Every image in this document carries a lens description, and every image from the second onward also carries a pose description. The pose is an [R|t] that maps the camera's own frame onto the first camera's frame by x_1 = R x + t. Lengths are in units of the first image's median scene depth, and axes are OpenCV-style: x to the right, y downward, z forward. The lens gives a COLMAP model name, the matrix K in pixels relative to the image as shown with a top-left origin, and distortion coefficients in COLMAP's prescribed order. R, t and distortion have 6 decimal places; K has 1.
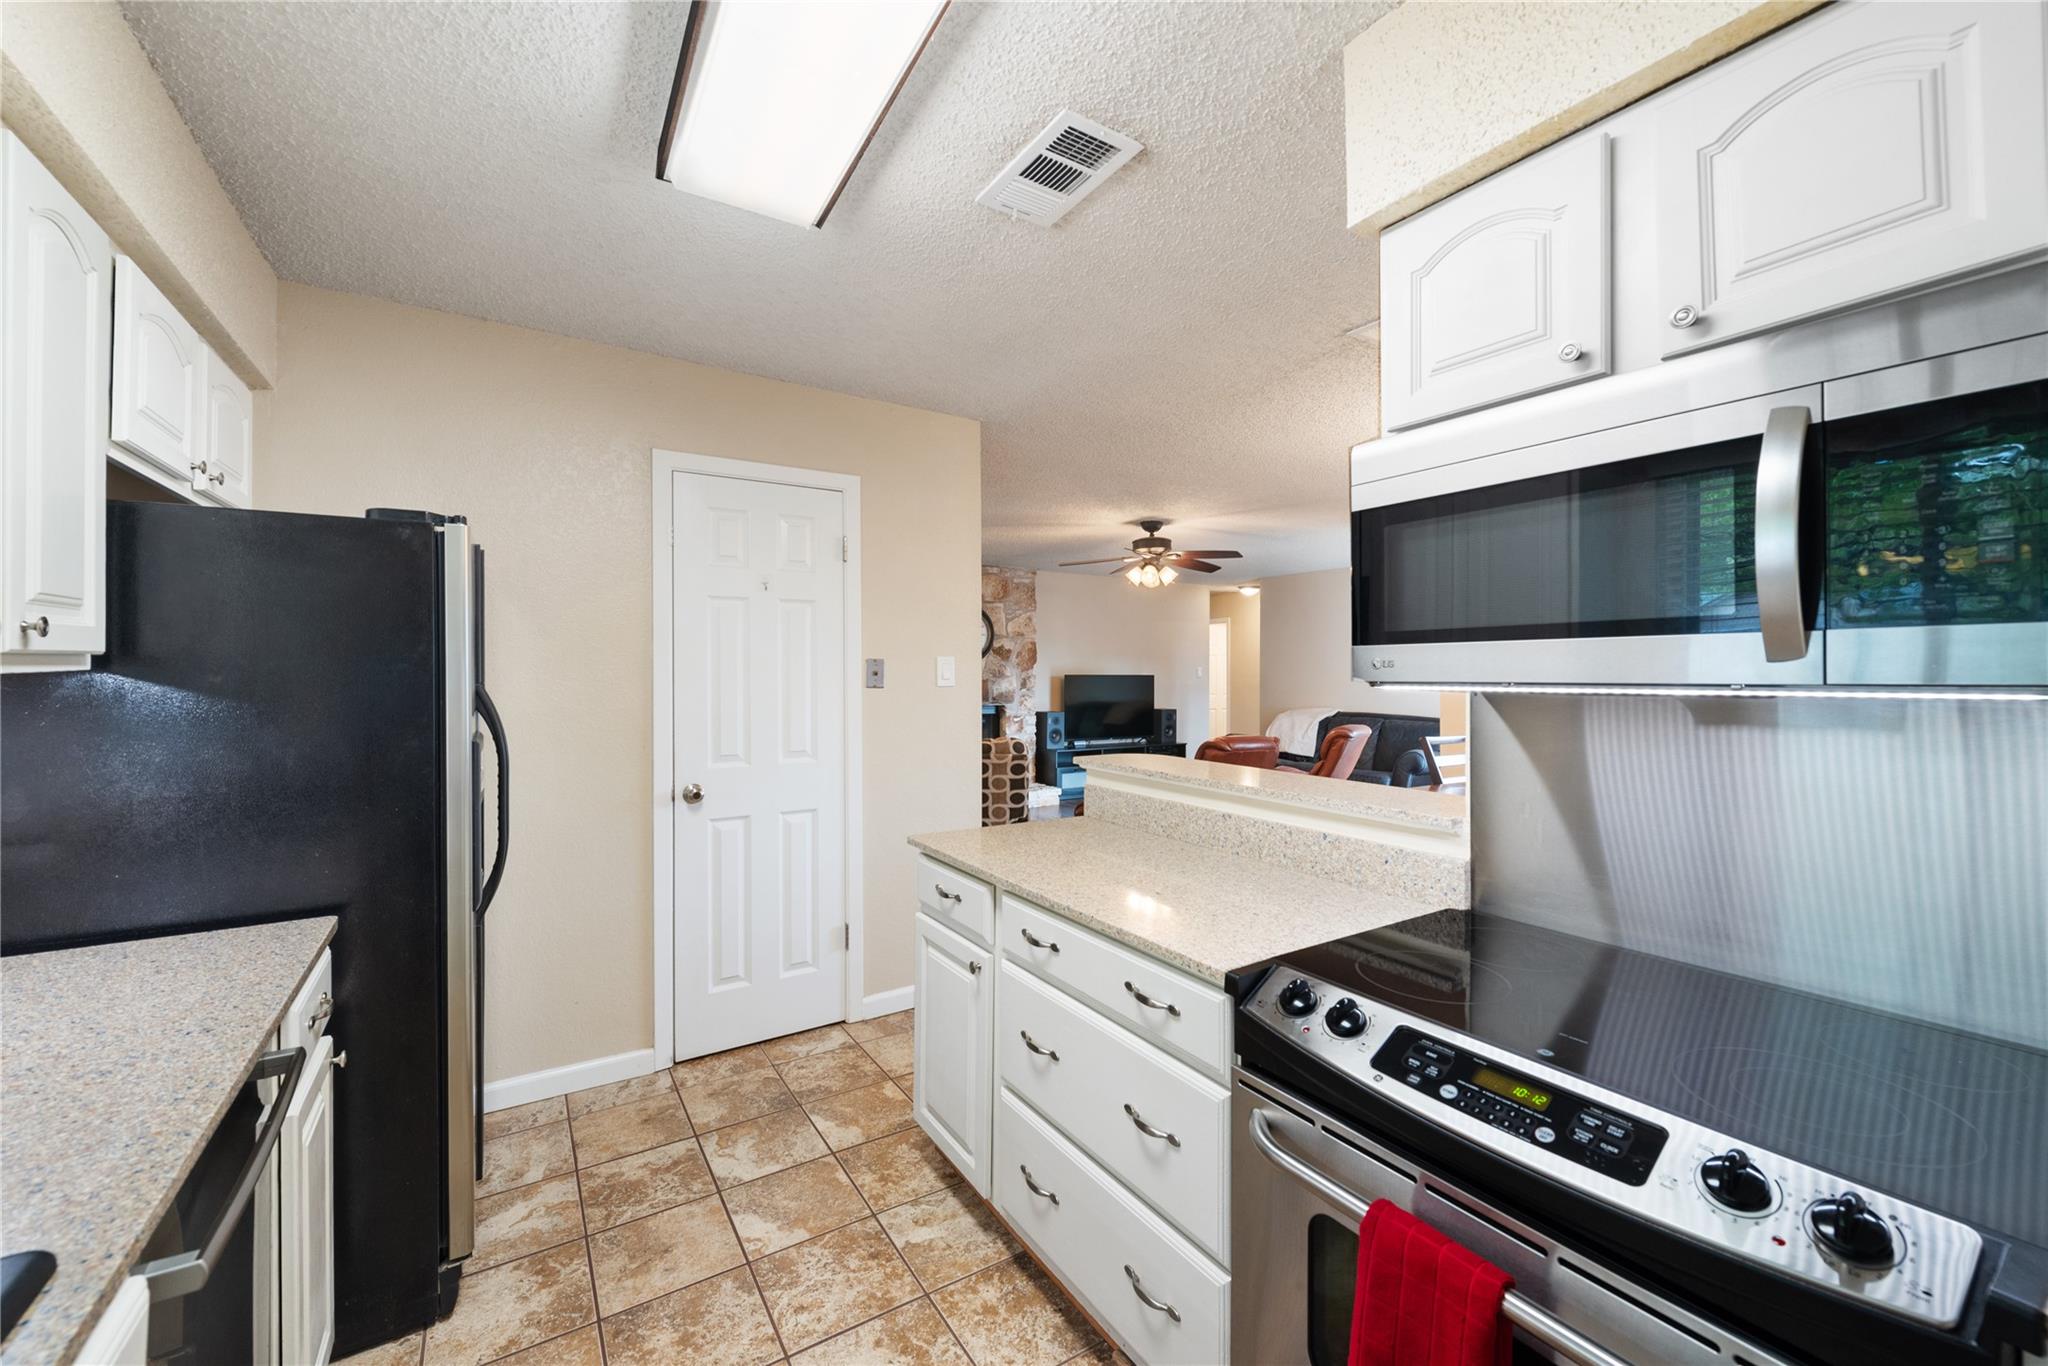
lens RADIAL K [[843.6, 0, 1013.9], [0, 843.6, 670.9], [0, 0, 1]] dist [0.002653, -0.000956]
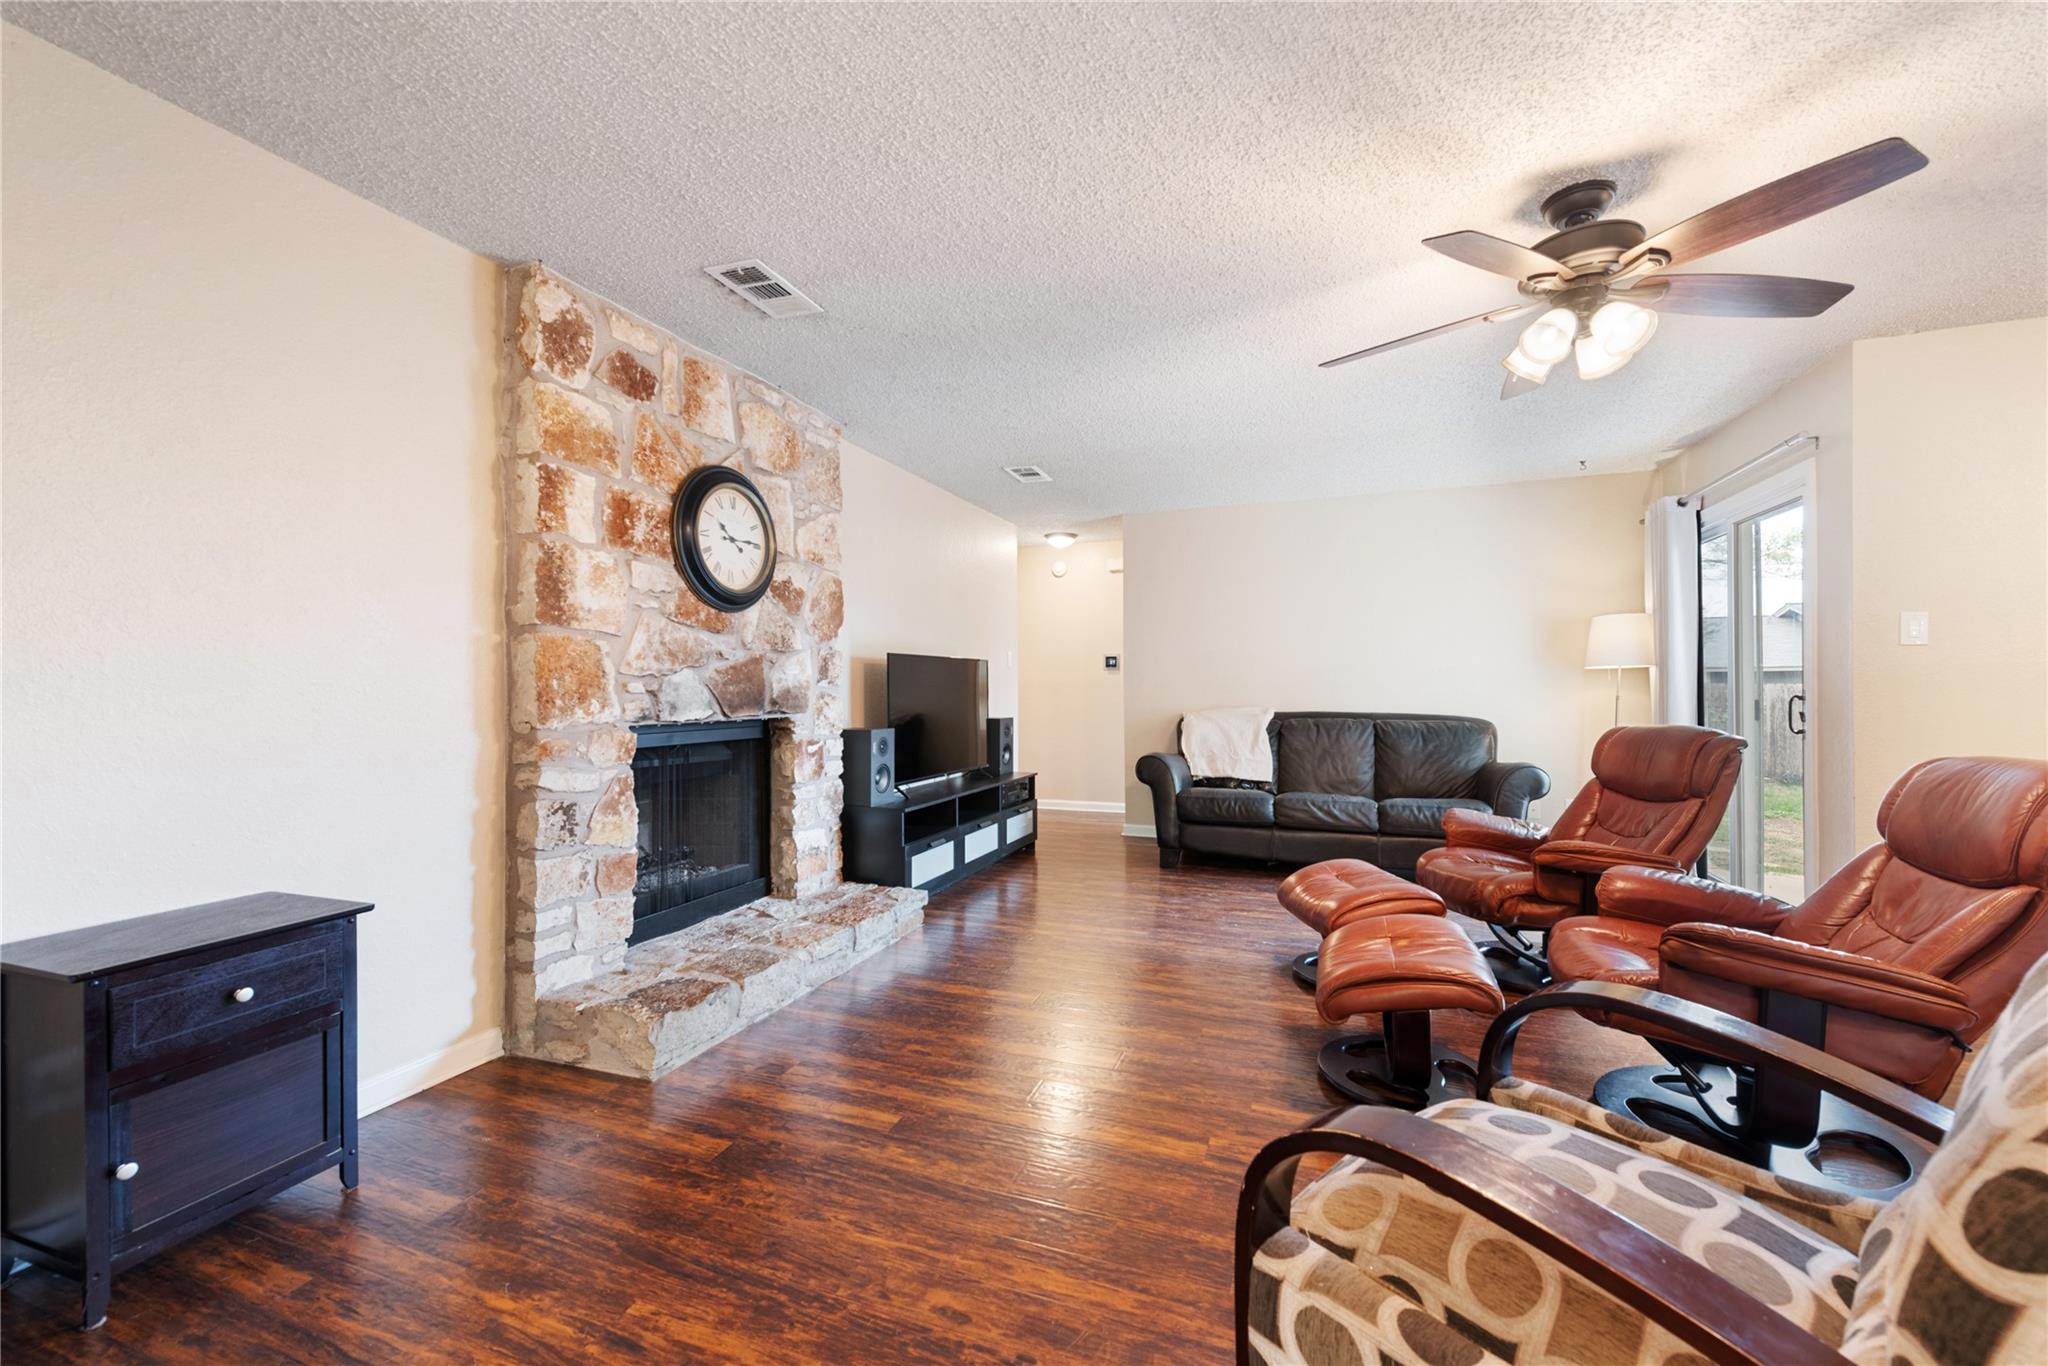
lens RADIAL K [[809.4, 0, 1021.9], [0, 809.4, 690.8], [0, 0, 1]] dist [0.001110, 0.000226]
pose [[0.803091, -0.011627, 0.595743, -0.162725], [0.010887, 0.999929, 0.004839, 0.025973], [-0.595757, 0.002599, 0.803161, 0.585984]]
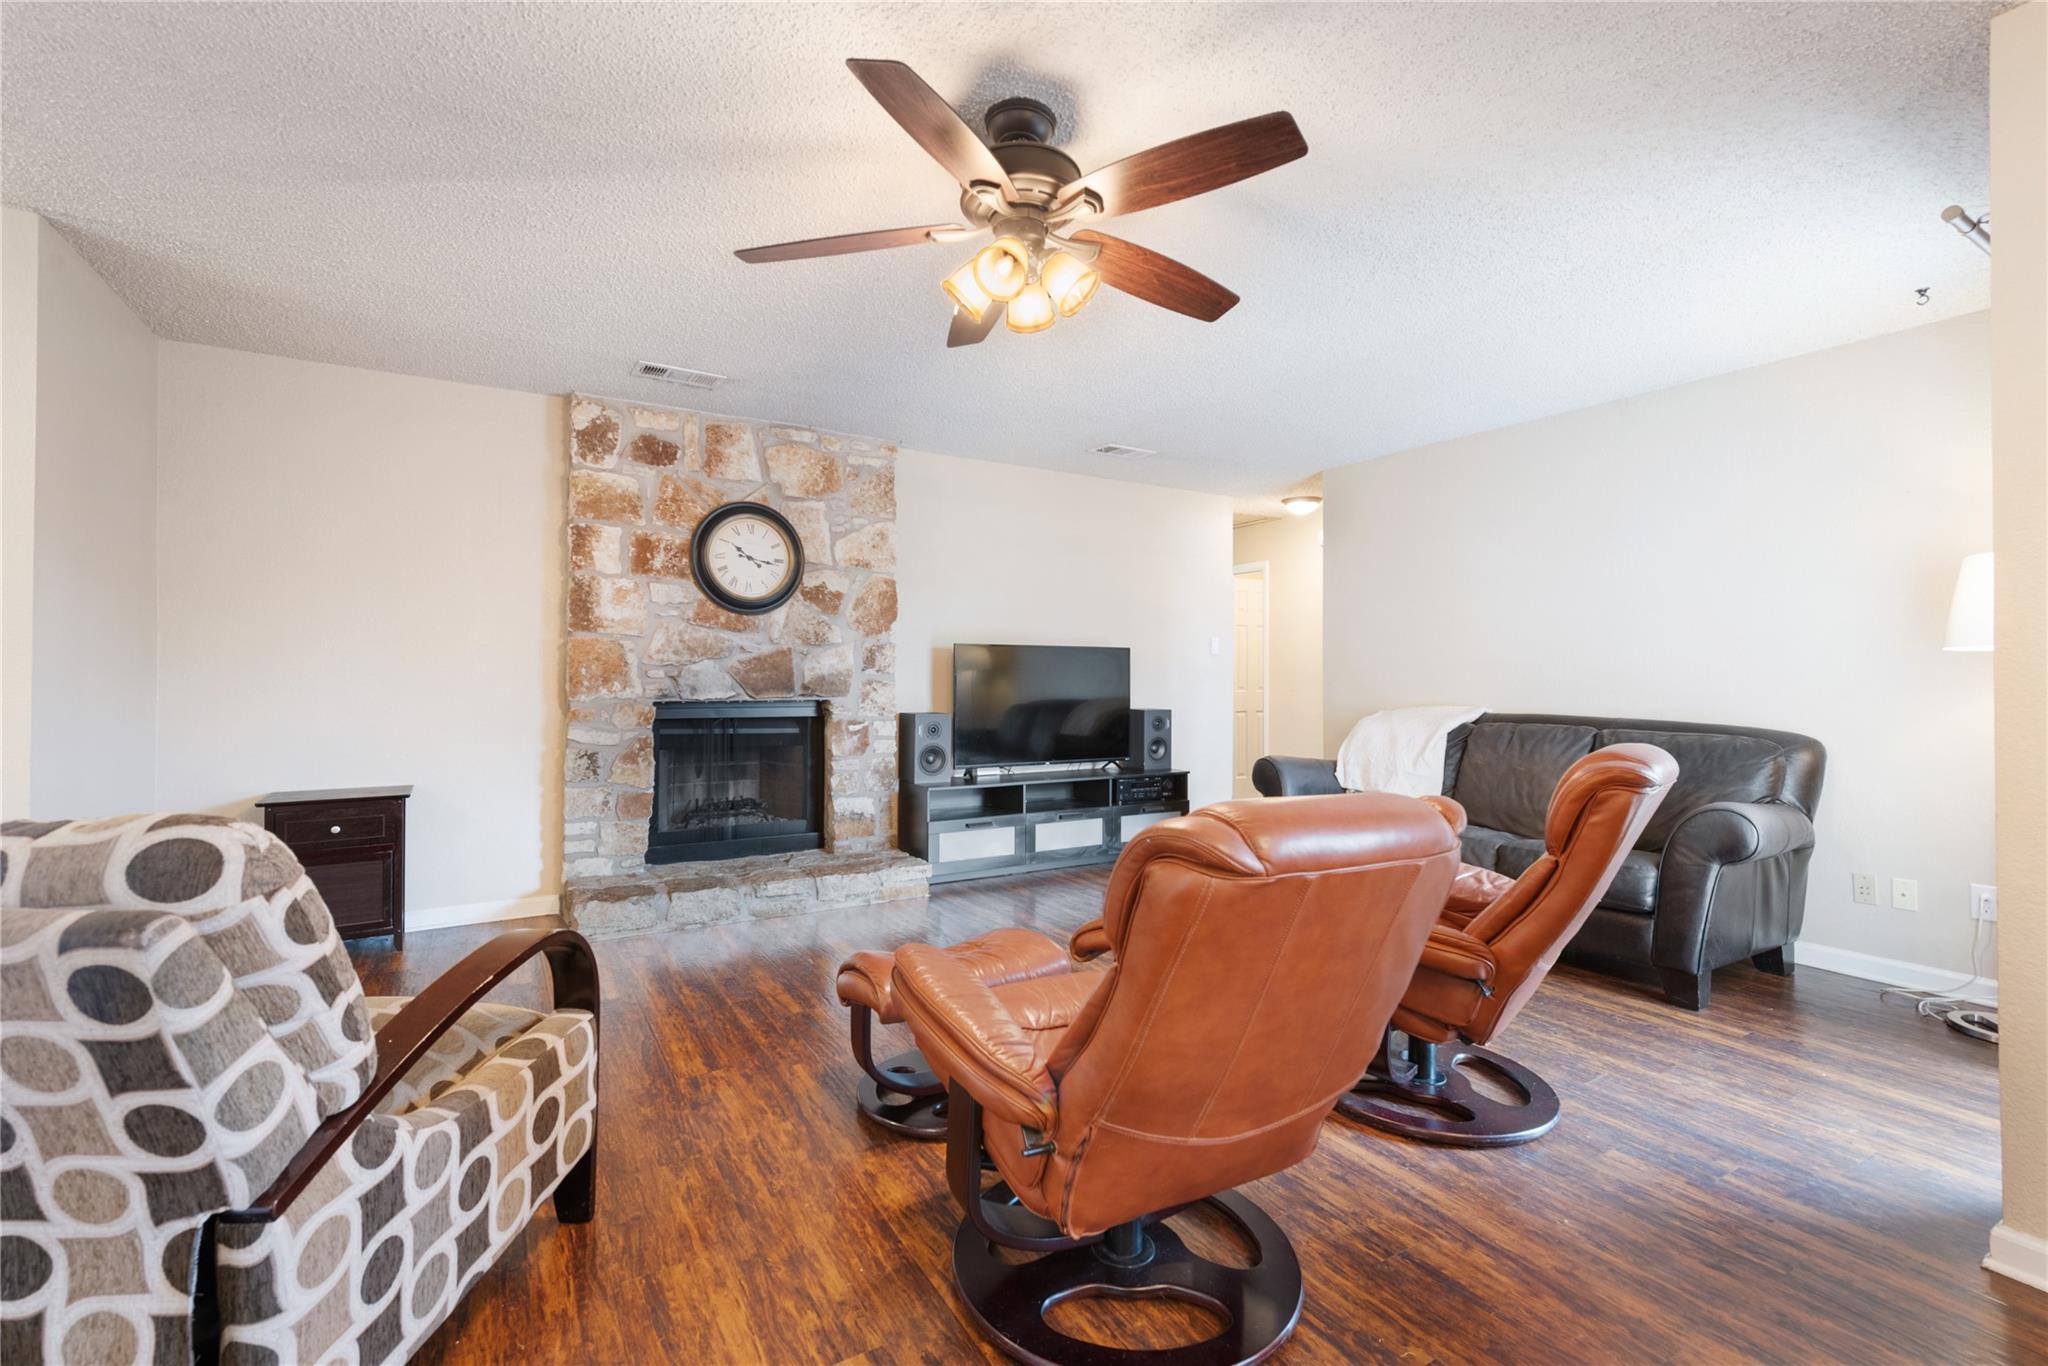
lens RADIAL K [[906.8, 0, 1022.4], [0, 906.8, 669.9], [0, 0, 1]] dist [0.009391, -0.000299]
pose [[0.999795, -0.000168, -0.020265, 0.117513], [-0.000013, 0.999960, -0.008931, 0.026855], [0.020266, 0.008929, 0.999755, 0.440186]]
